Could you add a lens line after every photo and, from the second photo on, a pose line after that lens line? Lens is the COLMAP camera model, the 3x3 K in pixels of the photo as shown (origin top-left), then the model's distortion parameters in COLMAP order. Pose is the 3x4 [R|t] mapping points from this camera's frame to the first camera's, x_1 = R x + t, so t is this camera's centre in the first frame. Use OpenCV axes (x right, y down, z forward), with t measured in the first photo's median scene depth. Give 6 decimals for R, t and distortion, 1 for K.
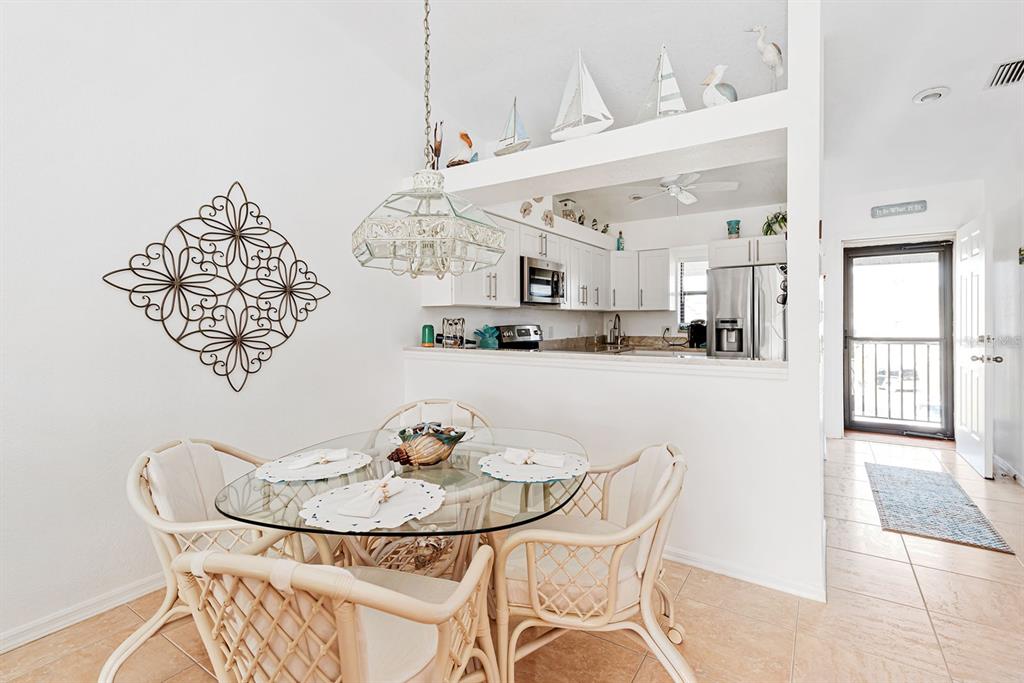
lens RADIAL K [[471.8, 0, 513.7], [0, 471.8, 323.4], [0, 0, 1]] dist [0.000865, -0.000134]
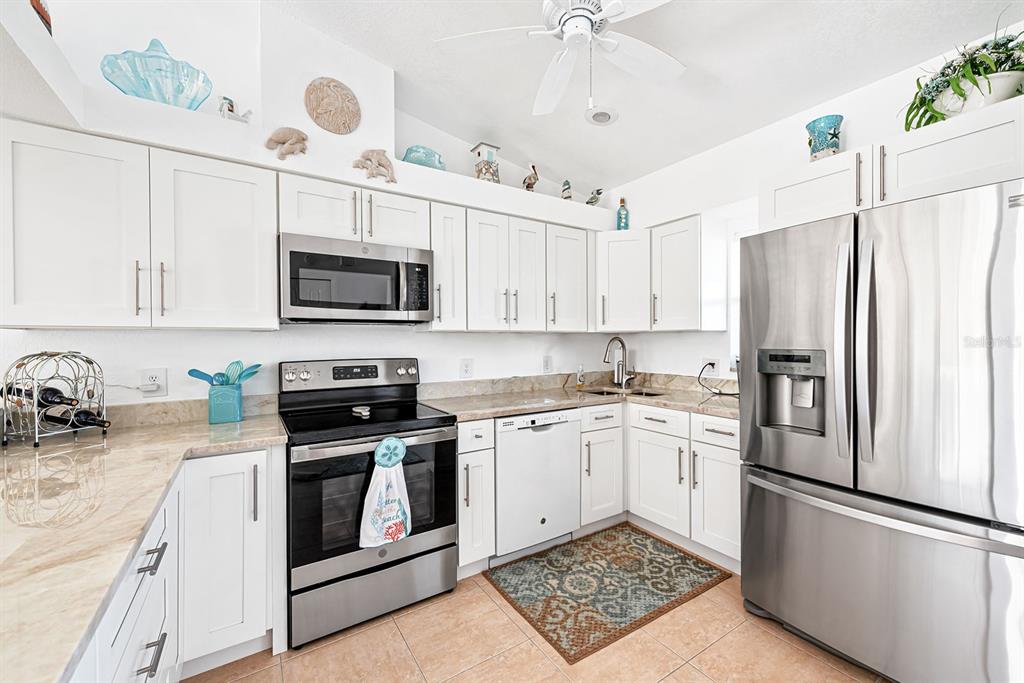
lens RADIAL K [[411.7, 0, 515.7], [0, 411.7, 342.9], [0, 0, 1]] dist [0.003688, -0.000182]
pose [[0.919795, 0.002195, -0.392393, 0.682107], [-0.001544, 0.999997, 0.001973, -0.030456], [0.392396, -0.001209, 0.919795, 1.043890]]
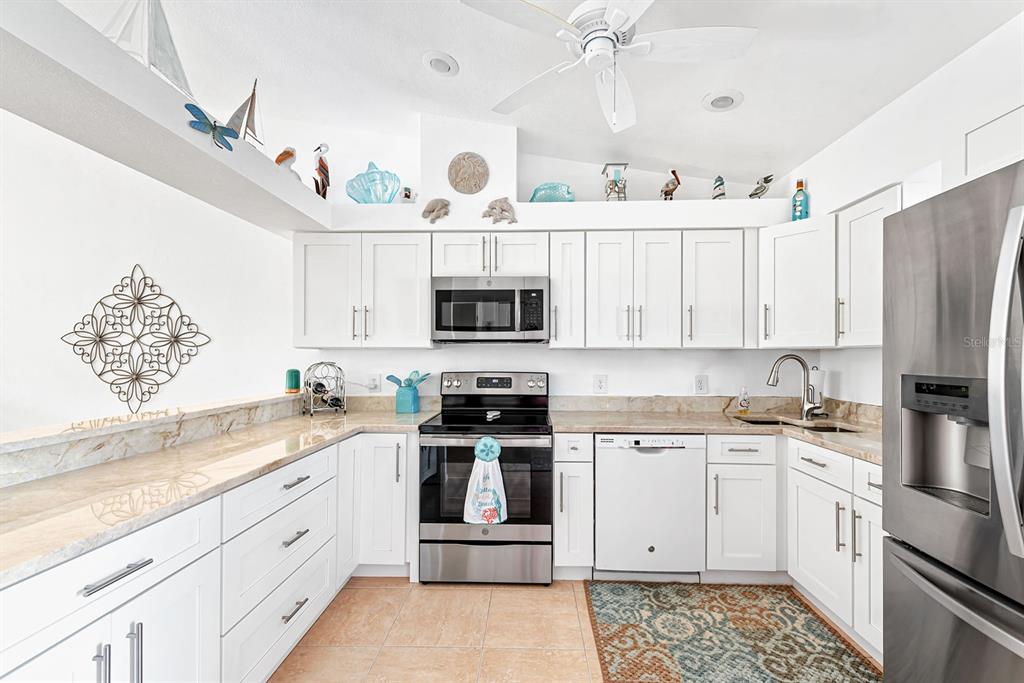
lens RADIAL K [[412.3, 0, 515.2], [0, 412.3, 353.9], [0, 0, 1]] dist [0.003748, -0.000279]
pose [[0.523700, 0.001974, -0.851900, 0.957816], [-0.009940, 0.999943, -0.003794, -0.036828], [0.851845, 0.010454, 0.523690, 1.201001]]
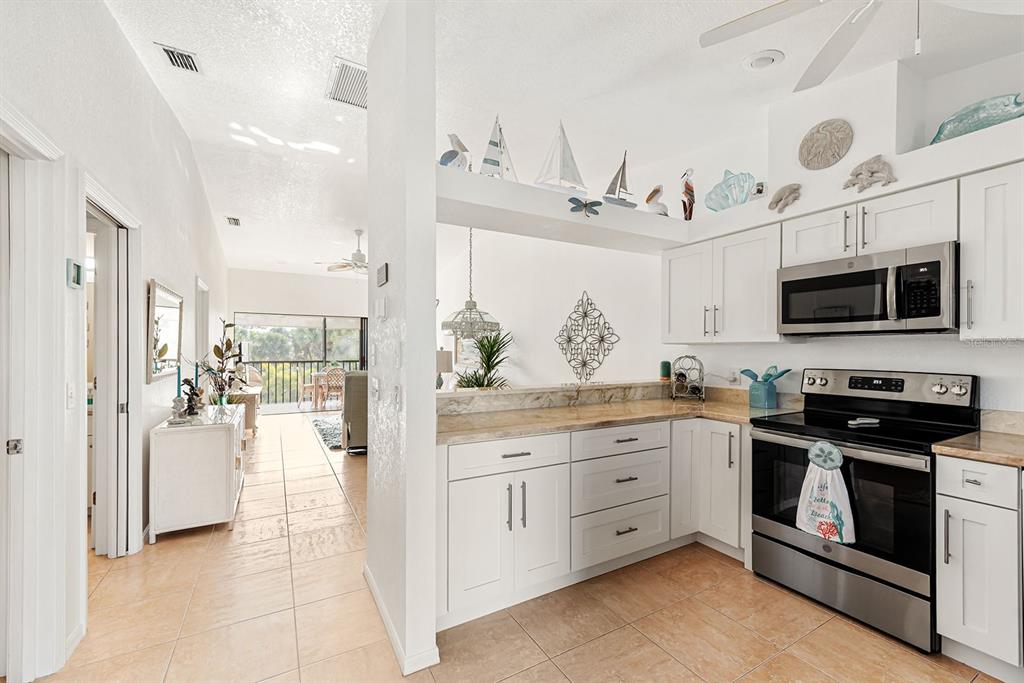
lens RADIAL K [[406.6, 0, 510.9], [0, 406.6, 349.7], [0, 0, 1]] dist [0.002612, -0.000093]
pose [[-0.455512, 0.004161, -0.890220, 1.129345], [-0.007214, 0.999939, 0.008365, -0.038996], [0.890200, 0.010233, -0.455454, 1.418601]]
